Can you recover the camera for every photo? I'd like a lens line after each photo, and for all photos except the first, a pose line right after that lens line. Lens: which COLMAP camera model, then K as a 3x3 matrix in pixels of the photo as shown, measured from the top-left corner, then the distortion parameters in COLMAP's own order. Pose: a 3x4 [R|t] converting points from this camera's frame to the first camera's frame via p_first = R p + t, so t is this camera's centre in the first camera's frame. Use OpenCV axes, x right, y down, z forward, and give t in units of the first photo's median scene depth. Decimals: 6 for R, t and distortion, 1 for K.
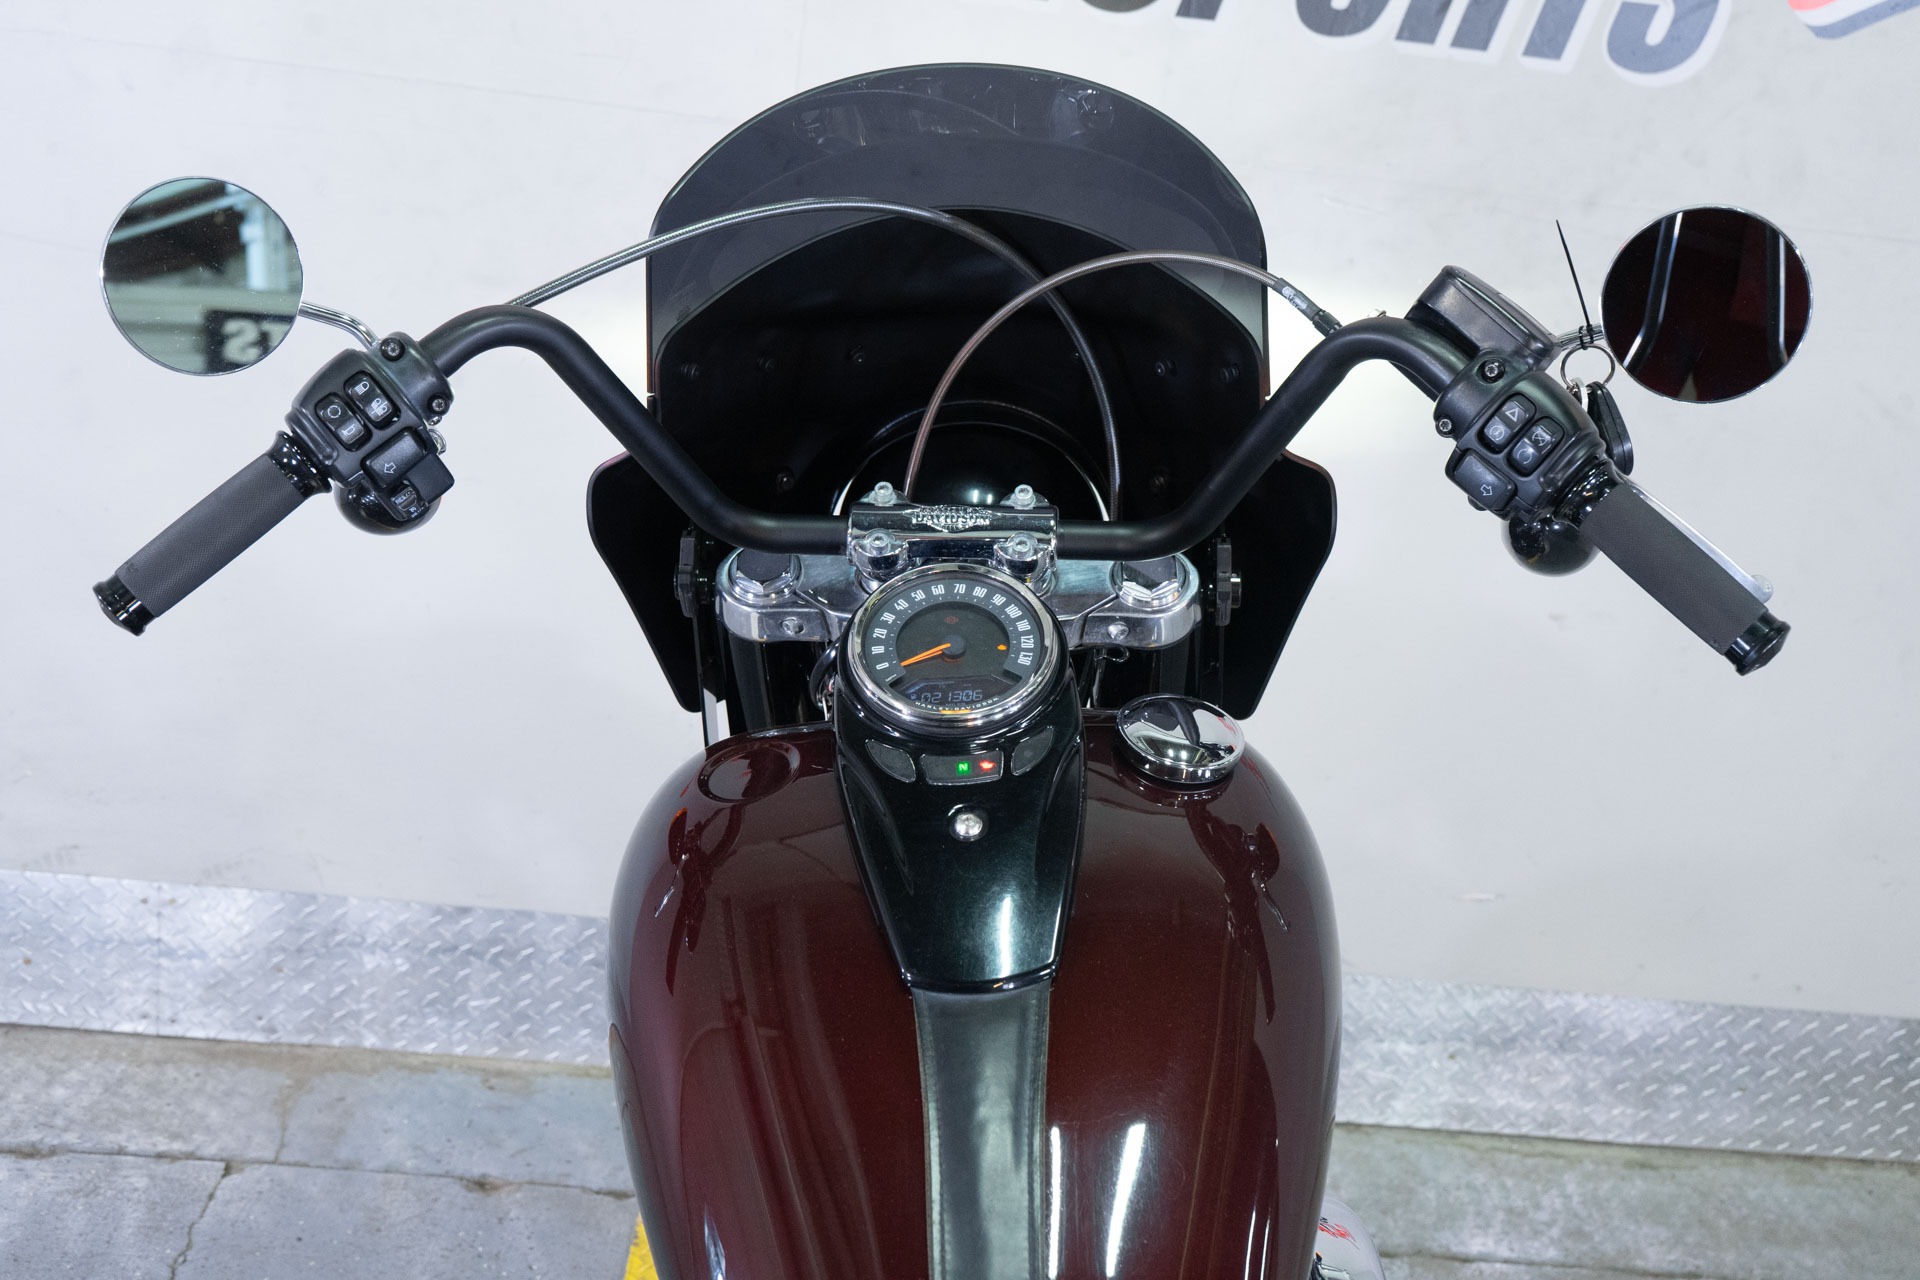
lens RADIAL K [[2212.2, 0, 960.9], [0, 2212.2, 651.5], [0, 0, 1]] dist [0.020477, 0.000000]
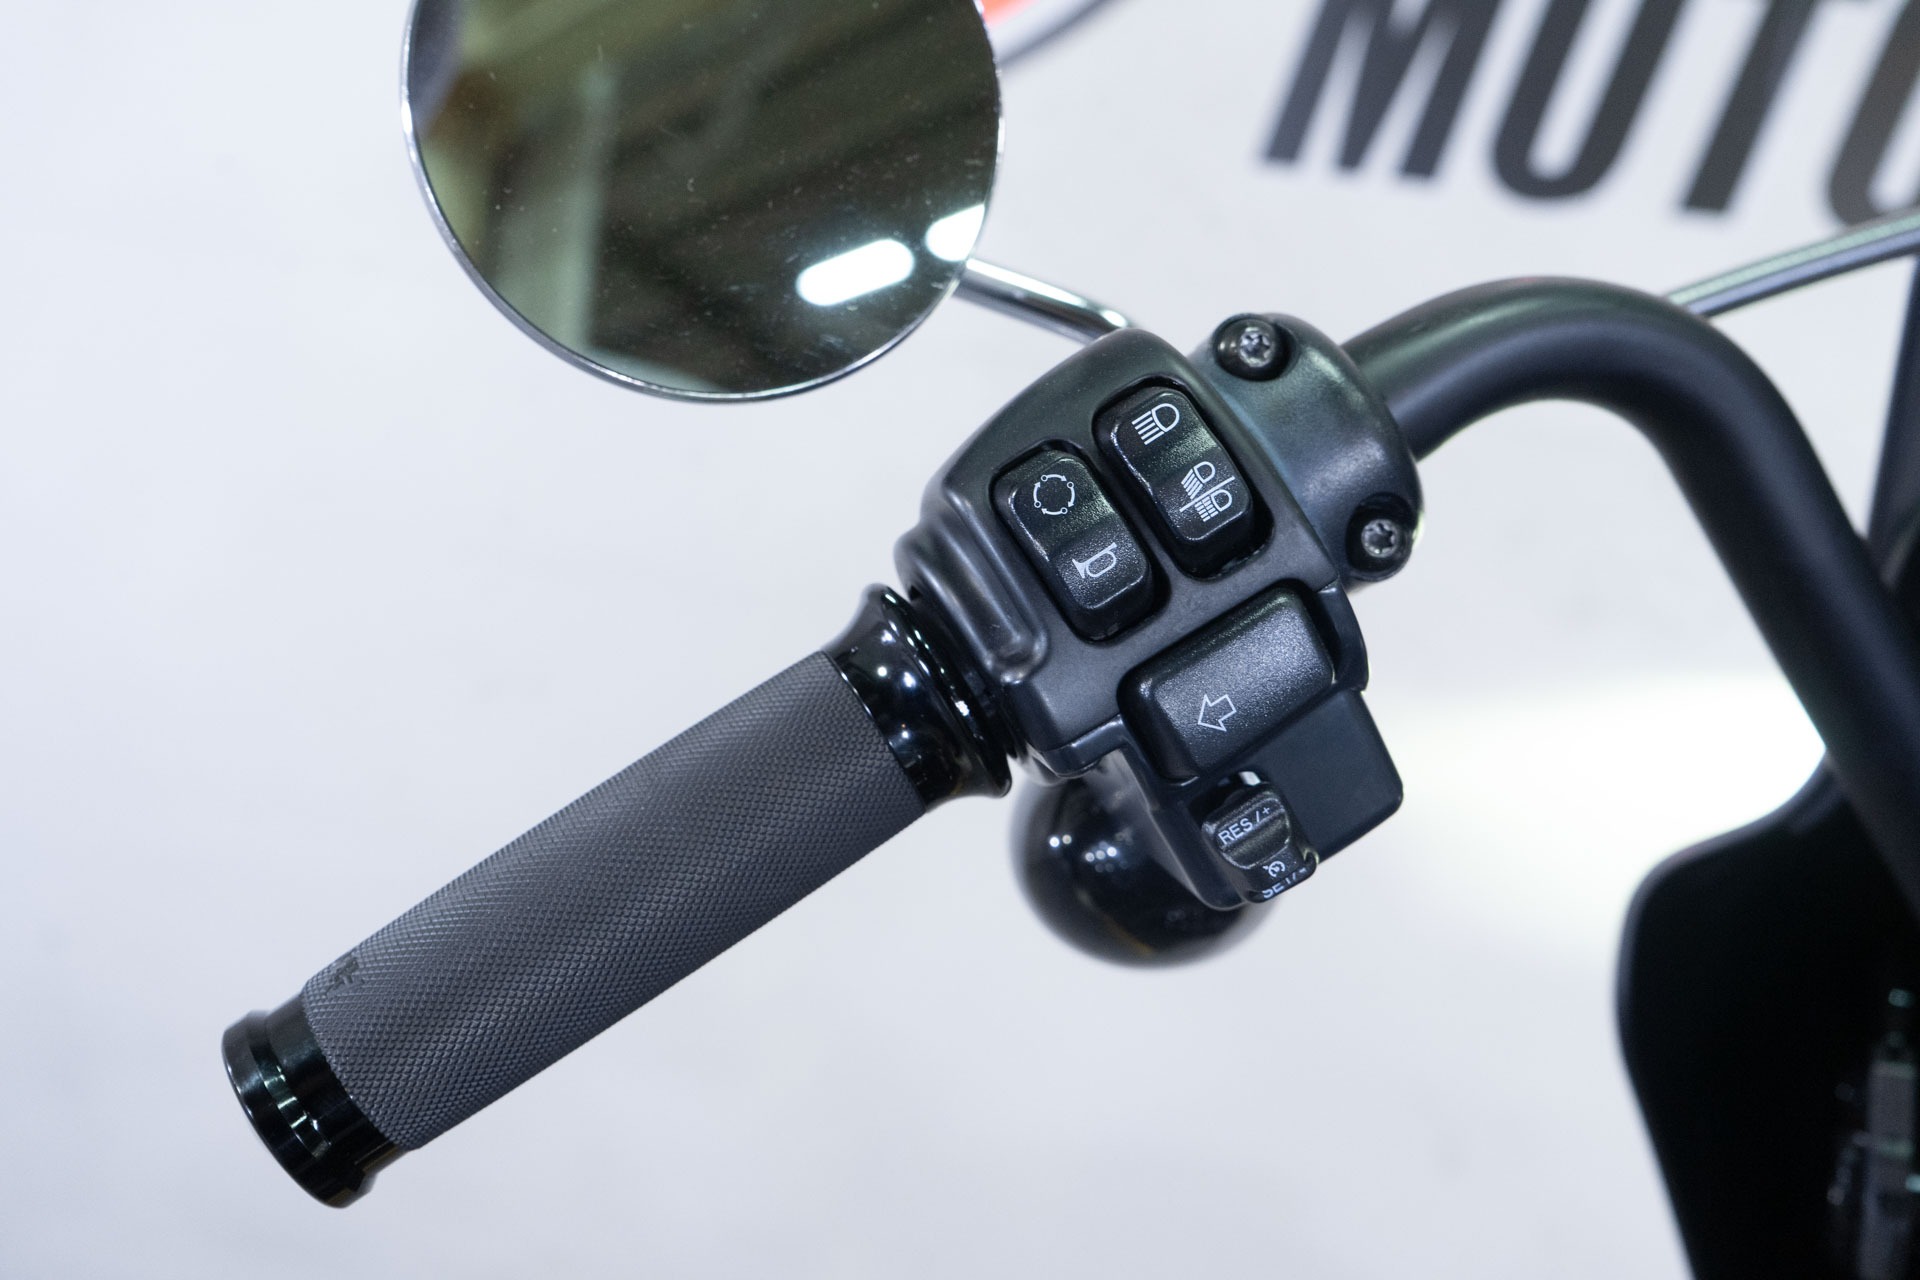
lens RADIAL K [[2110.3, 0, 969.7], [0, 2110.3, 641.3], [0, 0, 1]] dist [0.009116, 0.000000]
pose [[0.955406, 0.048294, -0.291321, -0.208134], [-0.115712, 0.968869, -0.218868, -0.028312], [0.271681, 0.242817, 0.931251, 0.730740]]
